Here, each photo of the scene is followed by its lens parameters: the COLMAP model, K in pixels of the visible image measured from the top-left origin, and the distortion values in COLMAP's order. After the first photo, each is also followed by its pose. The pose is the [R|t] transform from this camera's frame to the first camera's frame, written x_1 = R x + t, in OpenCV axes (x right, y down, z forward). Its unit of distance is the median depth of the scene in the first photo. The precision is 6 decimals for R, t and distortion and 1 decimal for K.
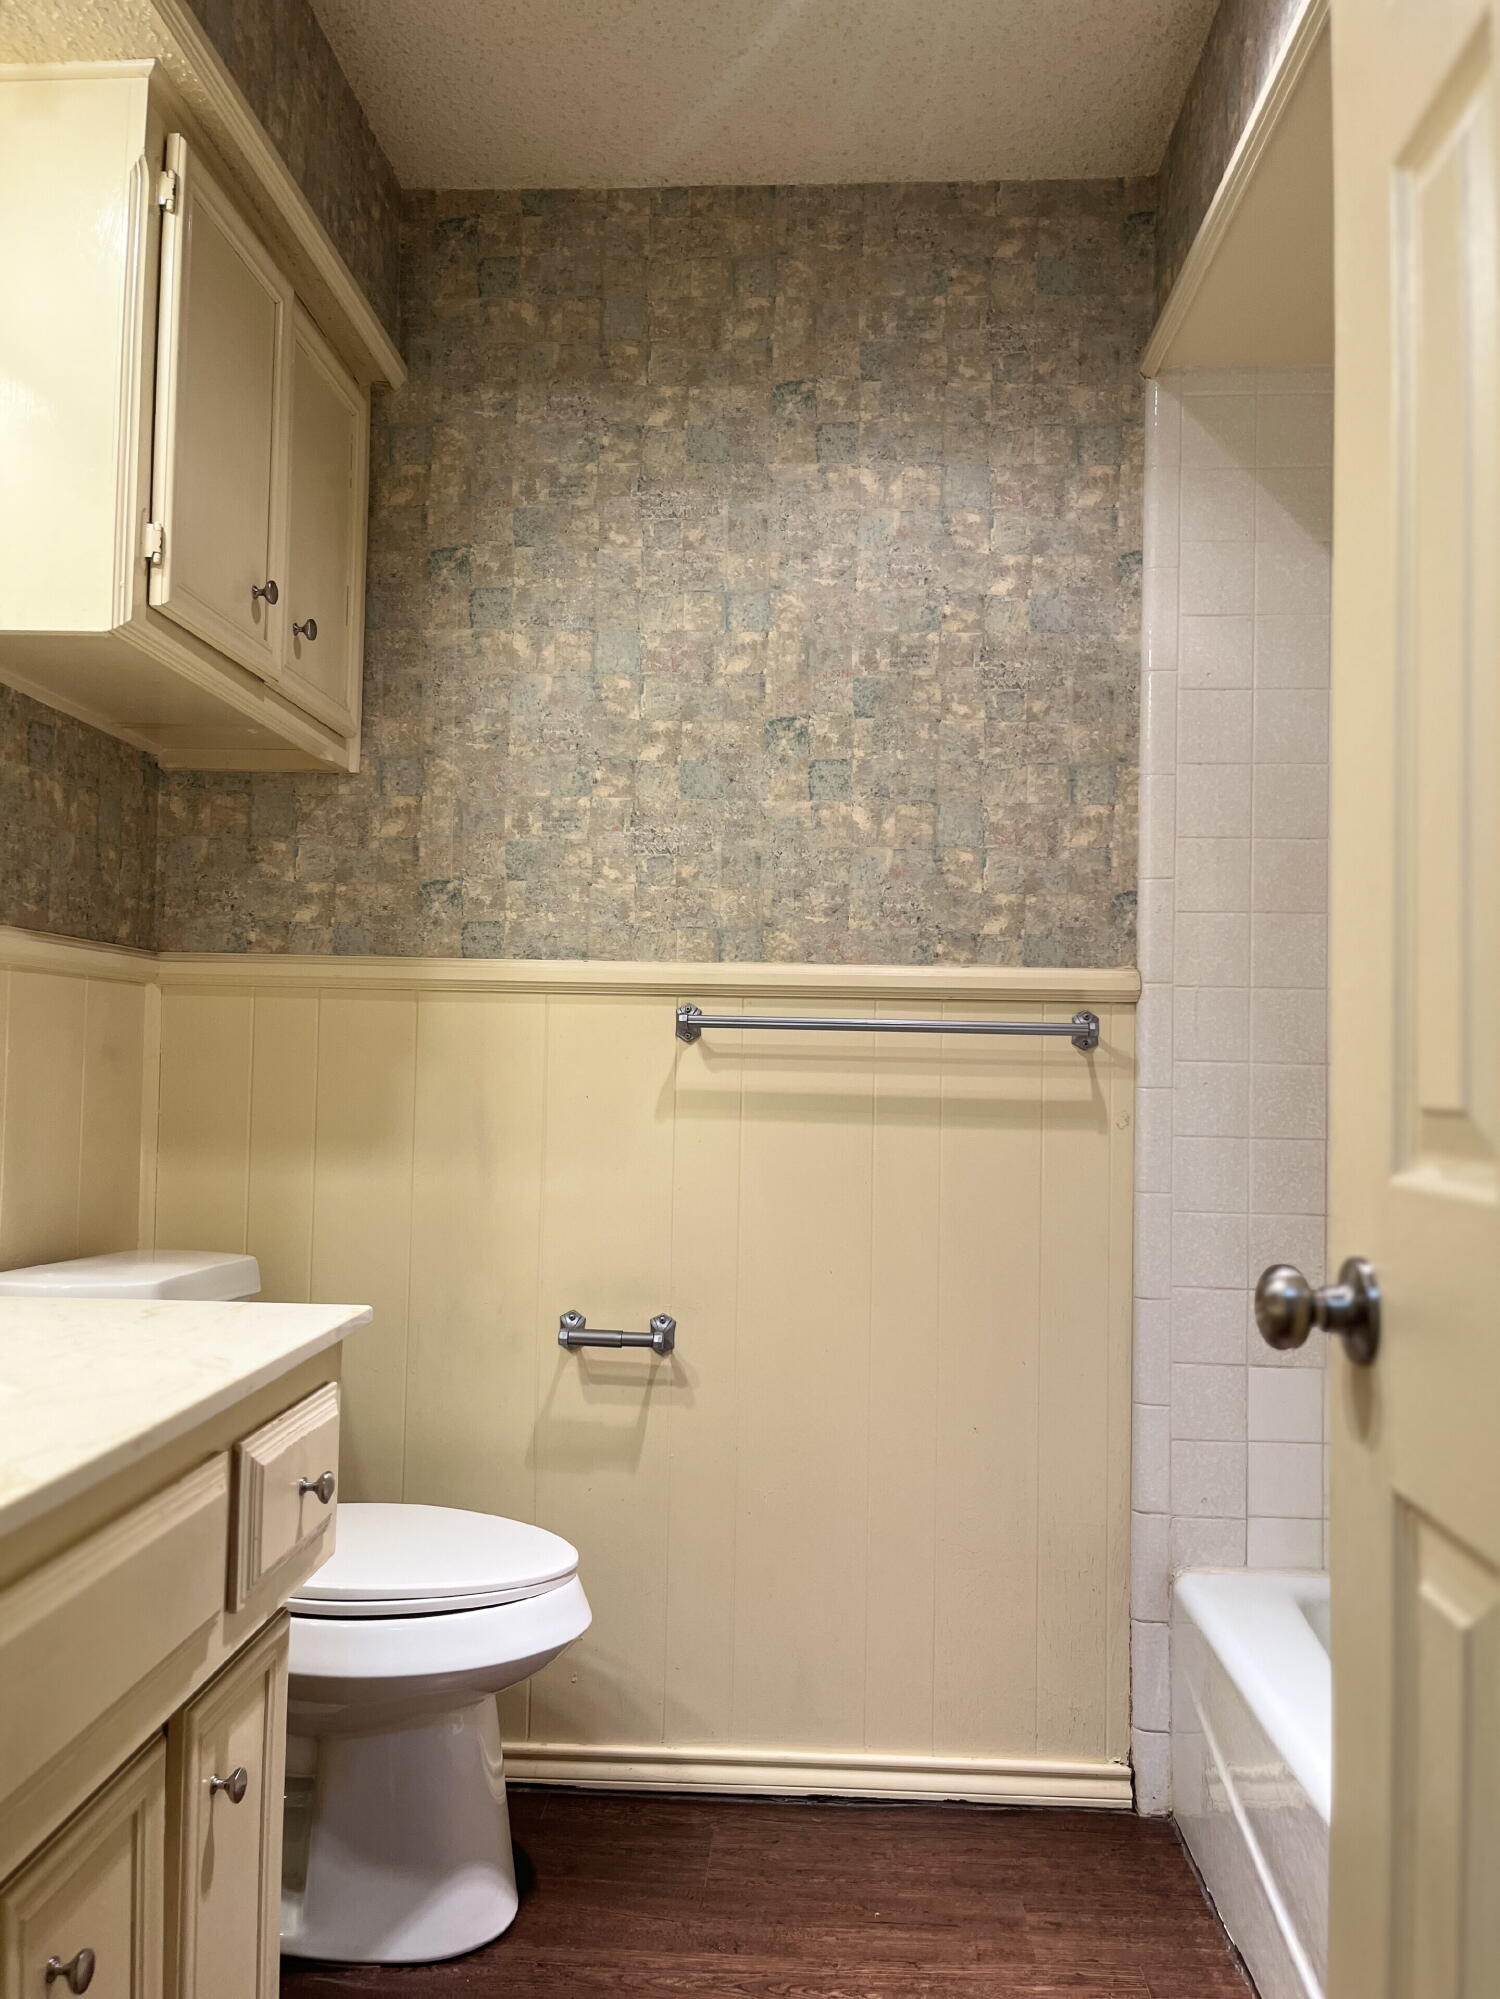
lens RADIAL K [[1383.1, 0, 750.0], [0, 1383.1, 999.5], [0, 0, 1]] dist [0.001874, -0.030377]
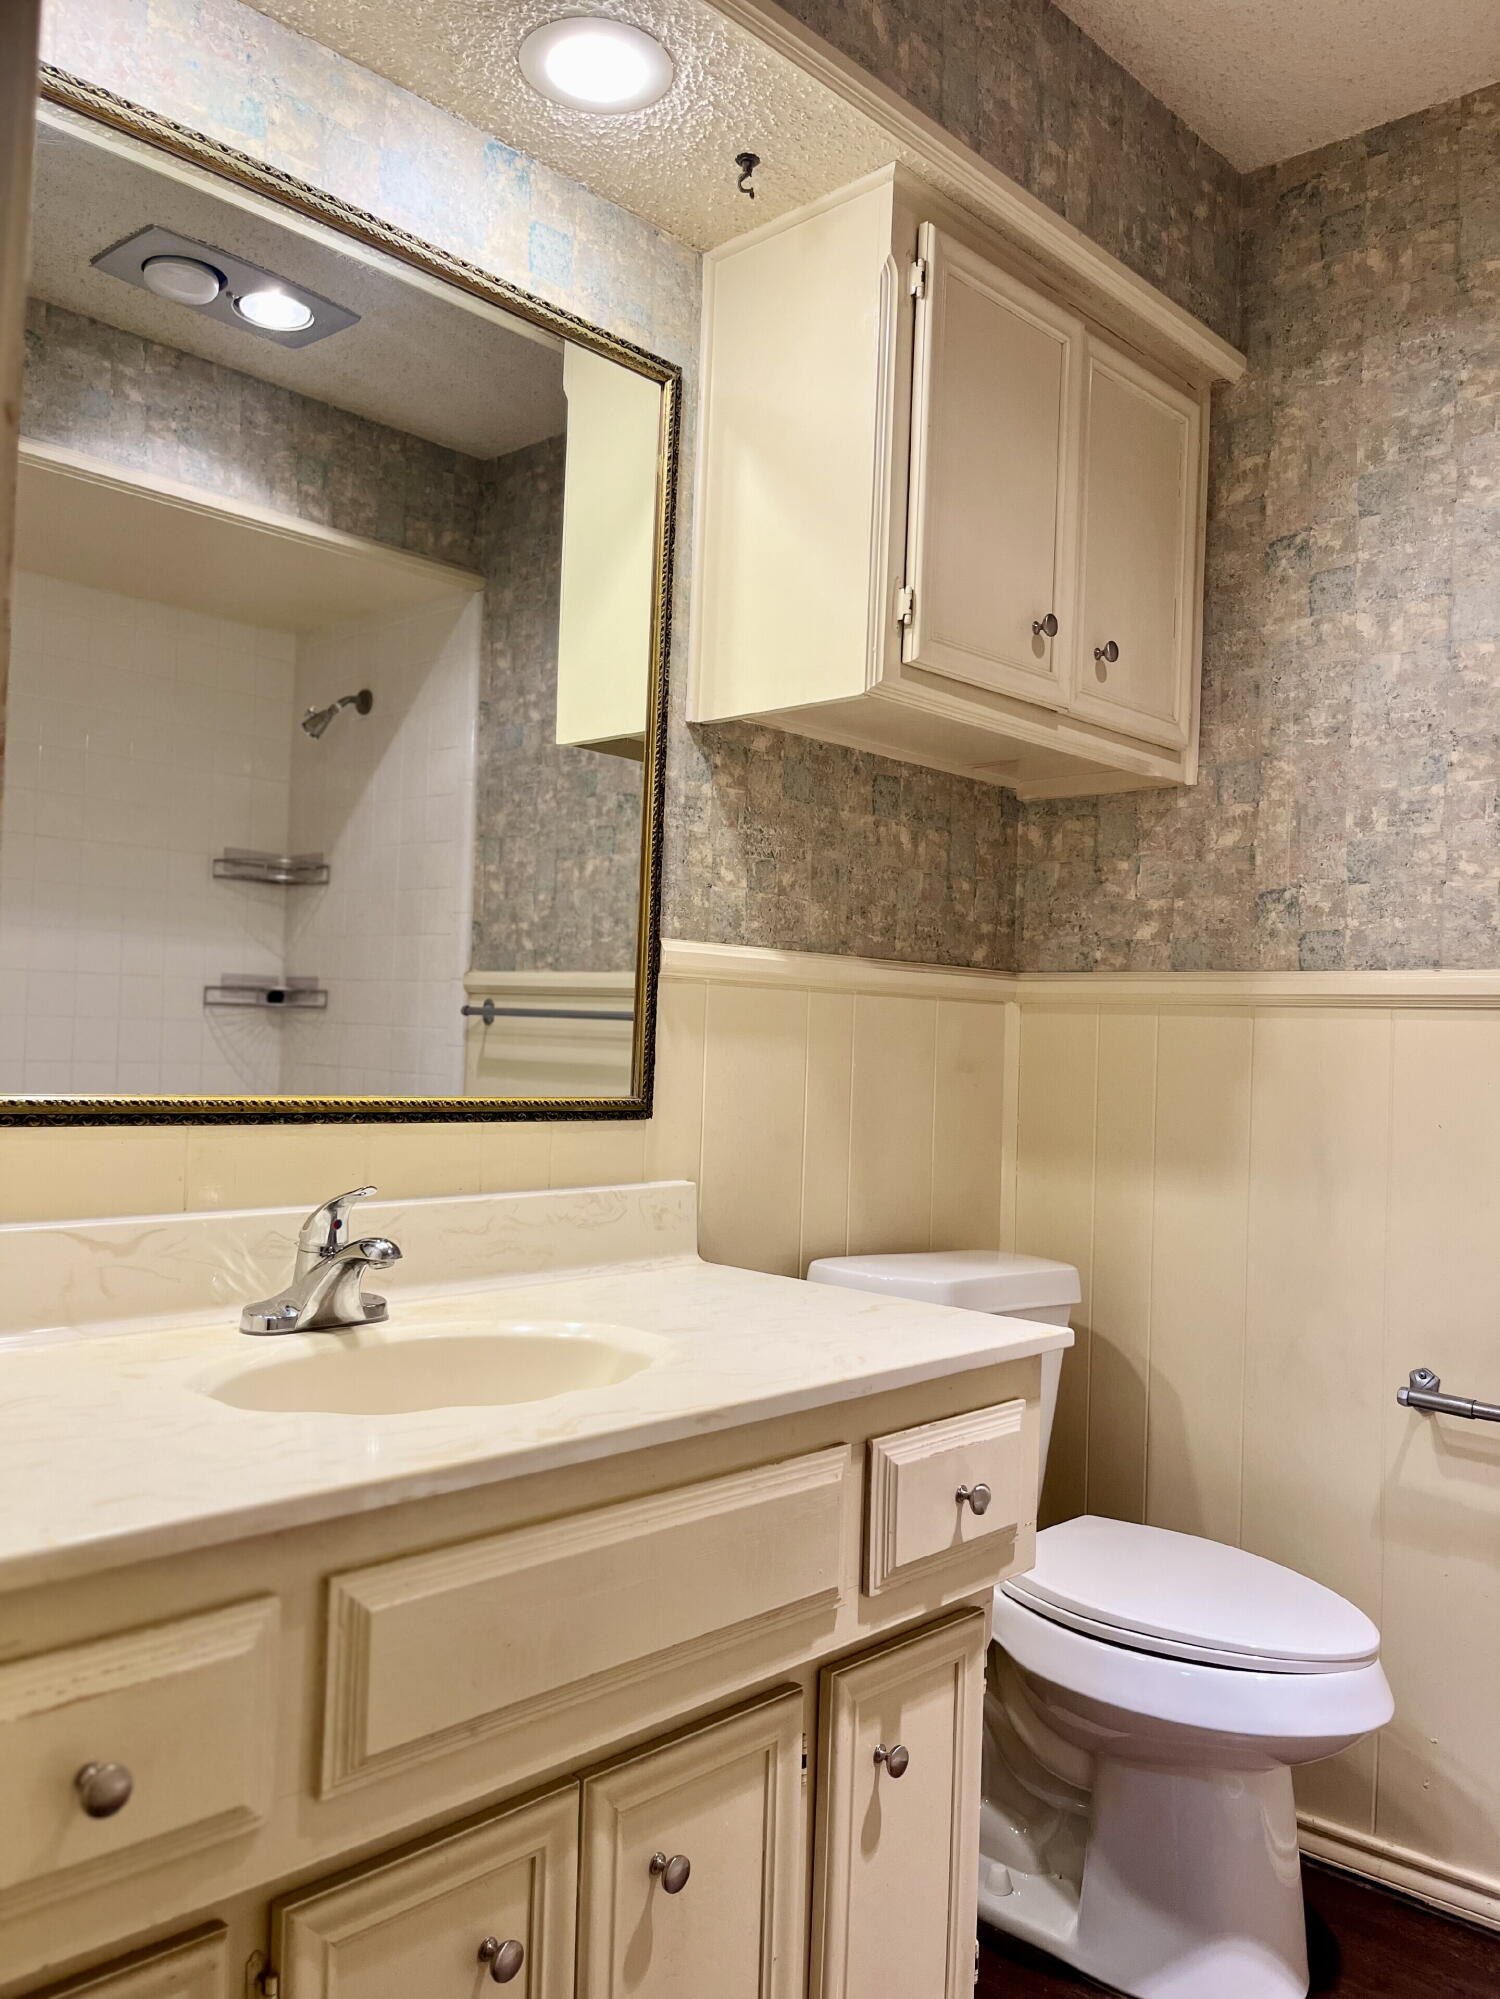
lens RADIAL K [[1389.1, 0, 750.0], [0, 1389.1, 999.5], [0, 0, 1]] dist [0.004543, -0.034767]
pose [[0.774056, -0.015742, -0.632921, 0.095544], [0.010878, 0.999874, -0.011566, -0.003738], [0.633024, 0.002068, 0.774130, 0.038595]]
